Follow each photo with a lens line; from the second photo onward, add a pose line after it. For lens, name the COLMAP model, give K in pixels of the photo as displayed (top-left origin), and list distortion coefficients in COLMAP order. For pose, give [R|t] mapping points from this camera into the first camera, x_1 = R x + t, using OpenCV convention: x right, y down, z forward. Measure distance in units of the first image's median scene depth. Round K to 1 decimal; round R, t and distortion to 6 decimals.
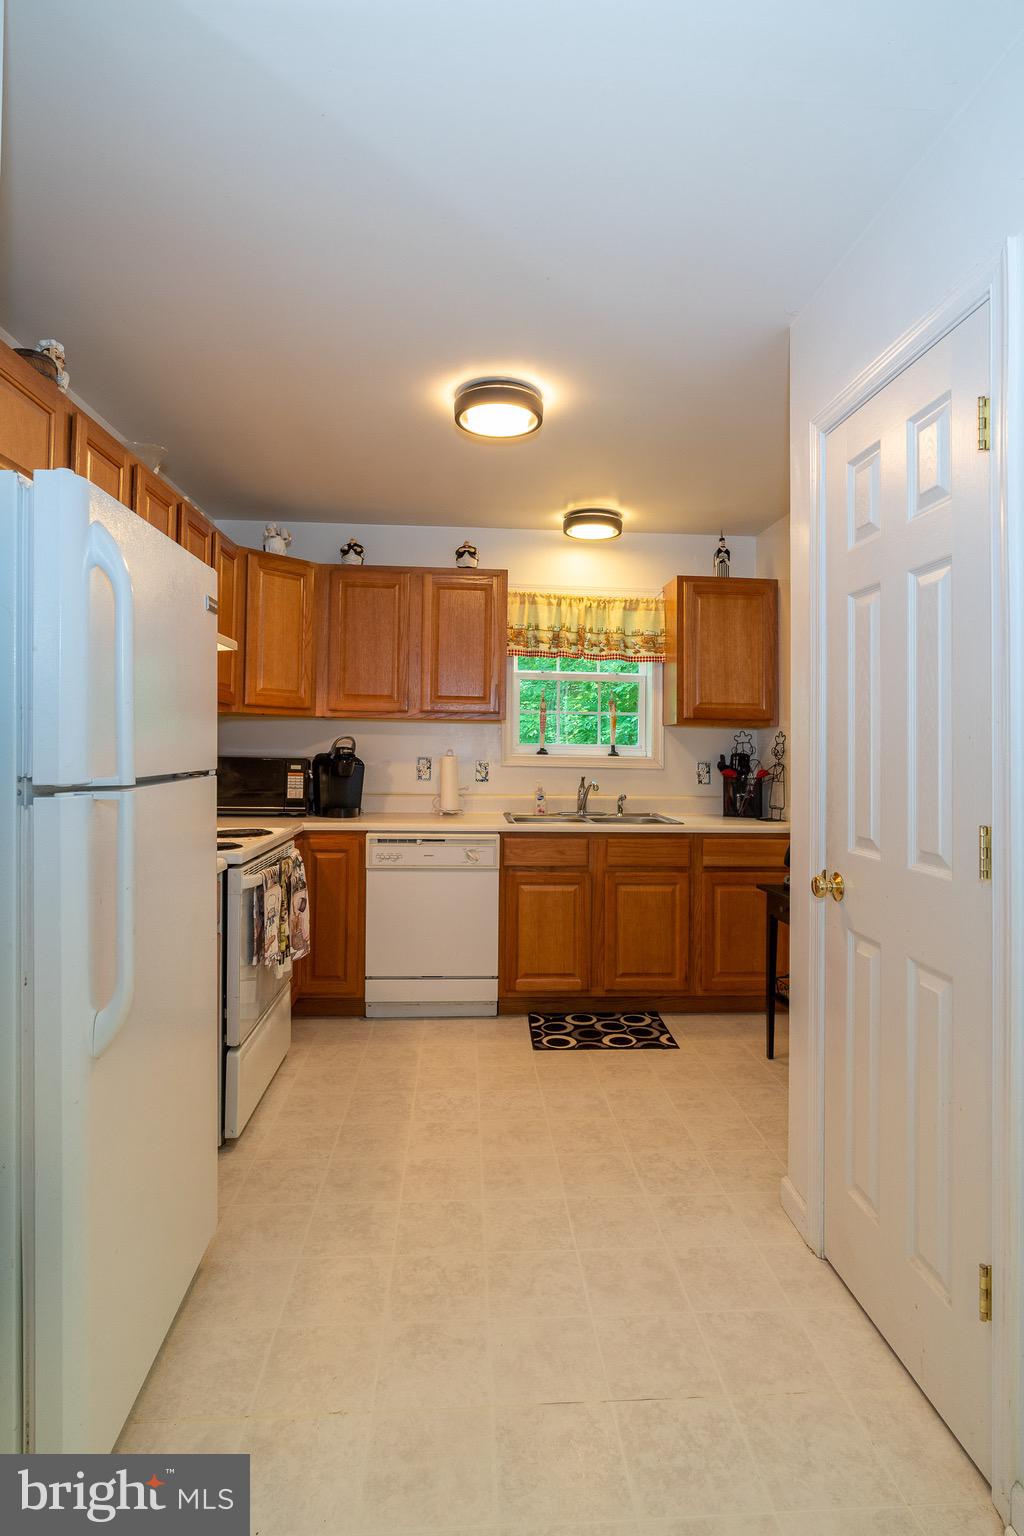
lens RADIAL K [[774.7, 0, 523.1], [0, 774.7, 729.8], [0, 0, 1]] dist [0.002306, 0.001963]
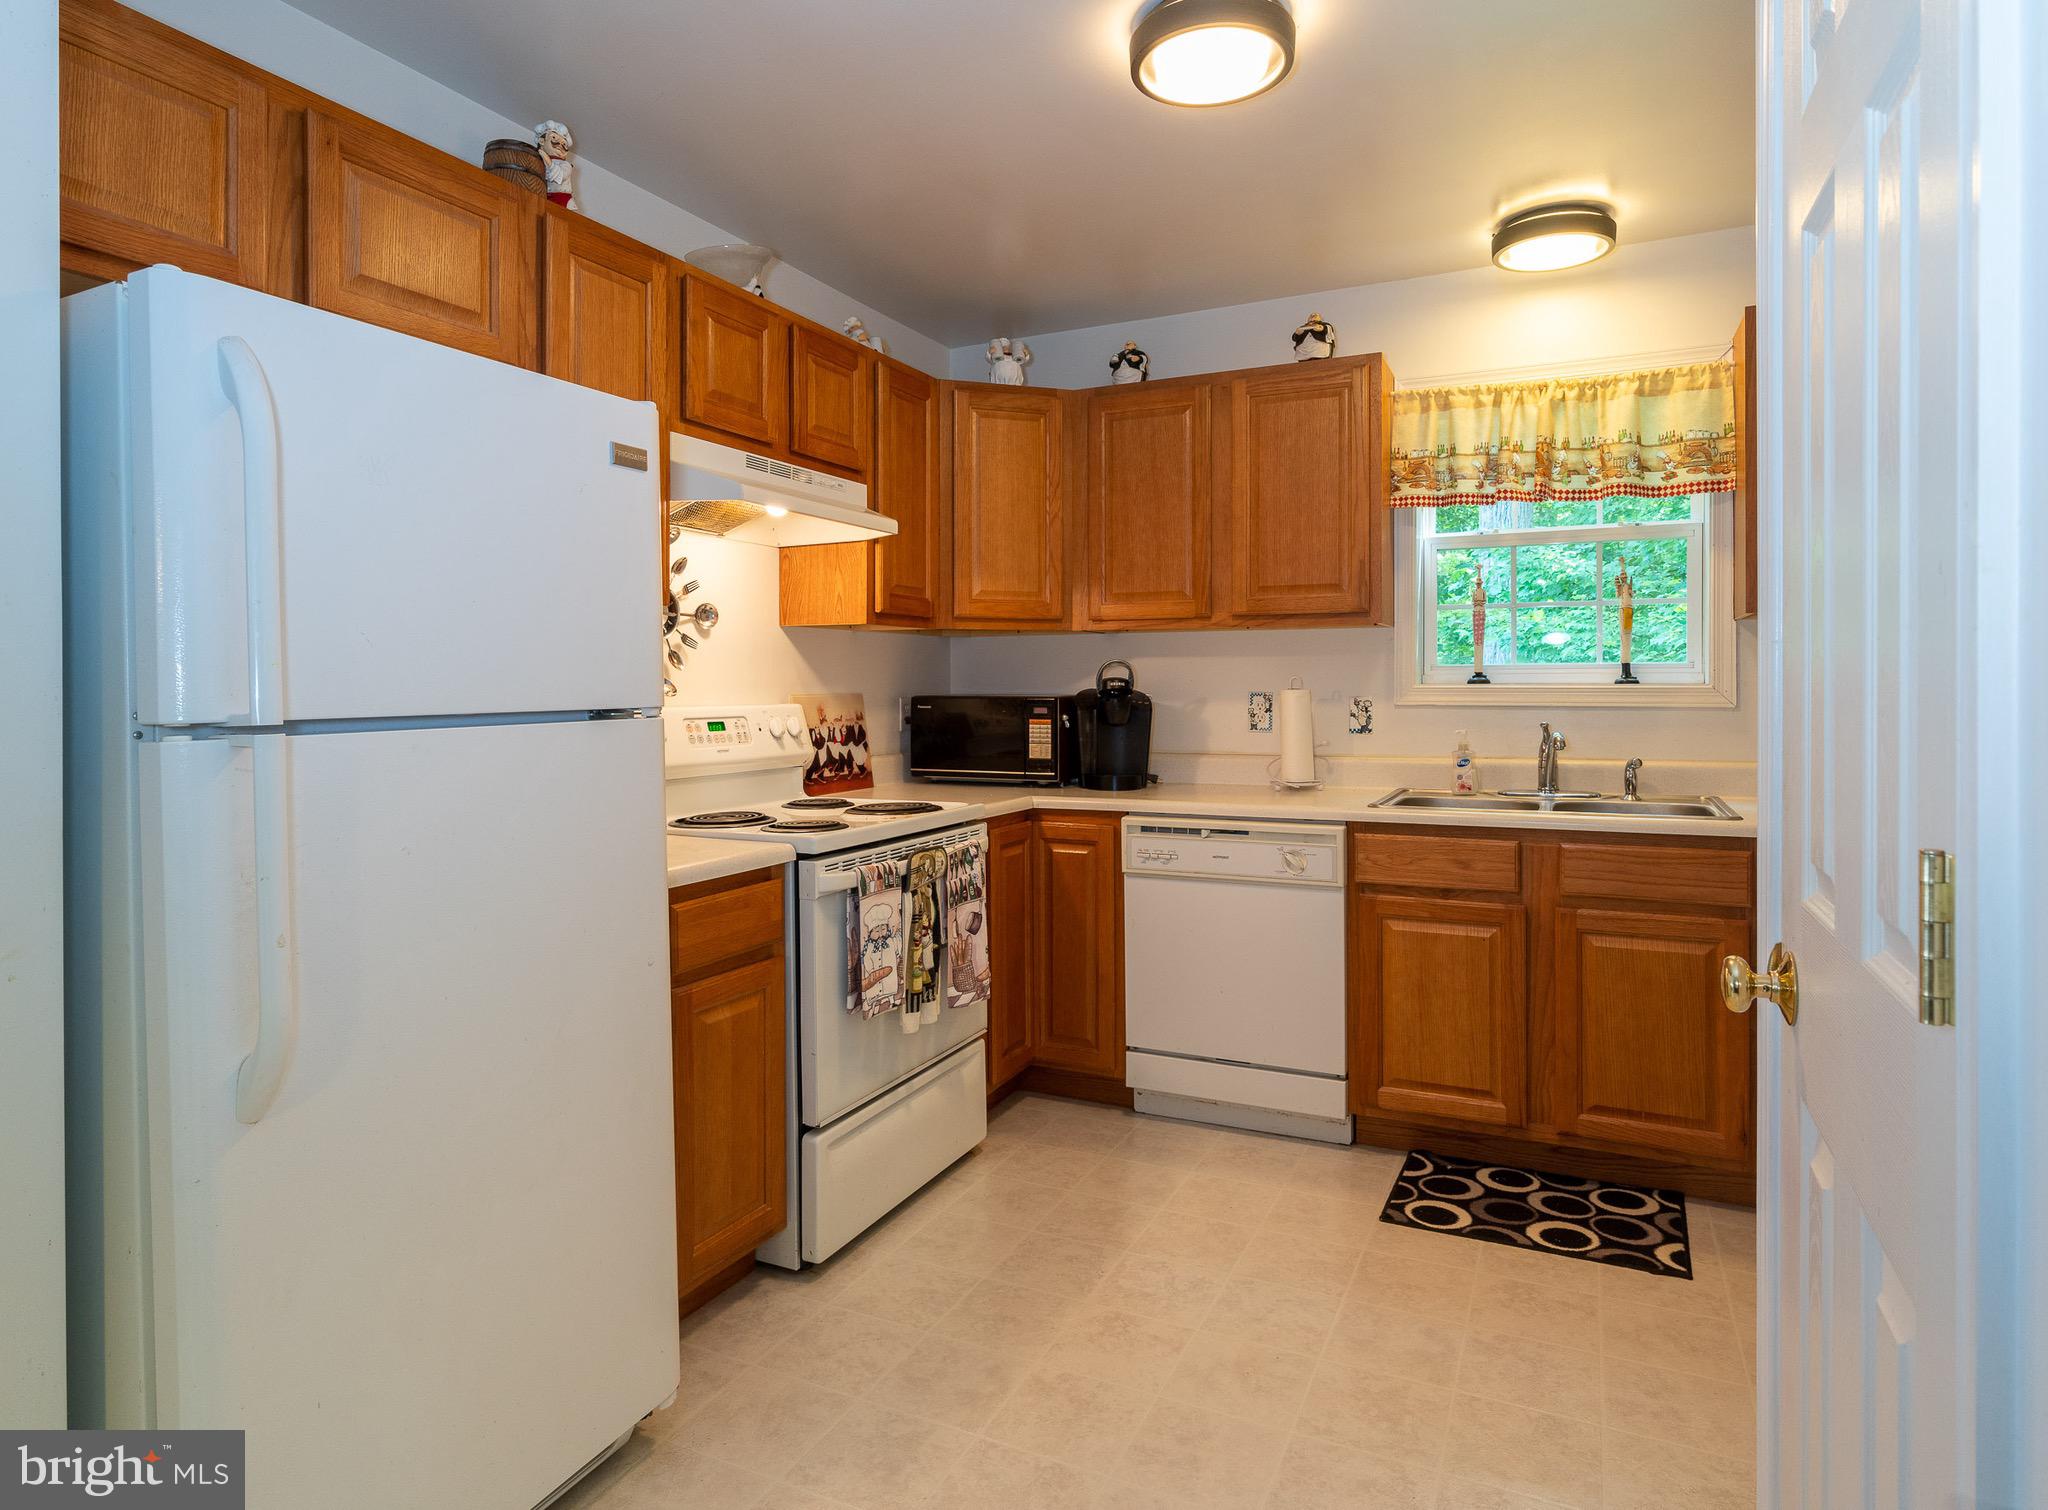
lens RADIAL K [[1156.5, 0, 1030.6], [0, 1156.5, 699.2], [0, 0, 1]] dist [-0.006087, 0.002125]
pose [[0.865873, -0.014712, -0.500048, 0.188588], [0.031155, 0.999213, 0.024549, 0.015191], [0.499293, -0.036835, 0.865650, 0.162000]]
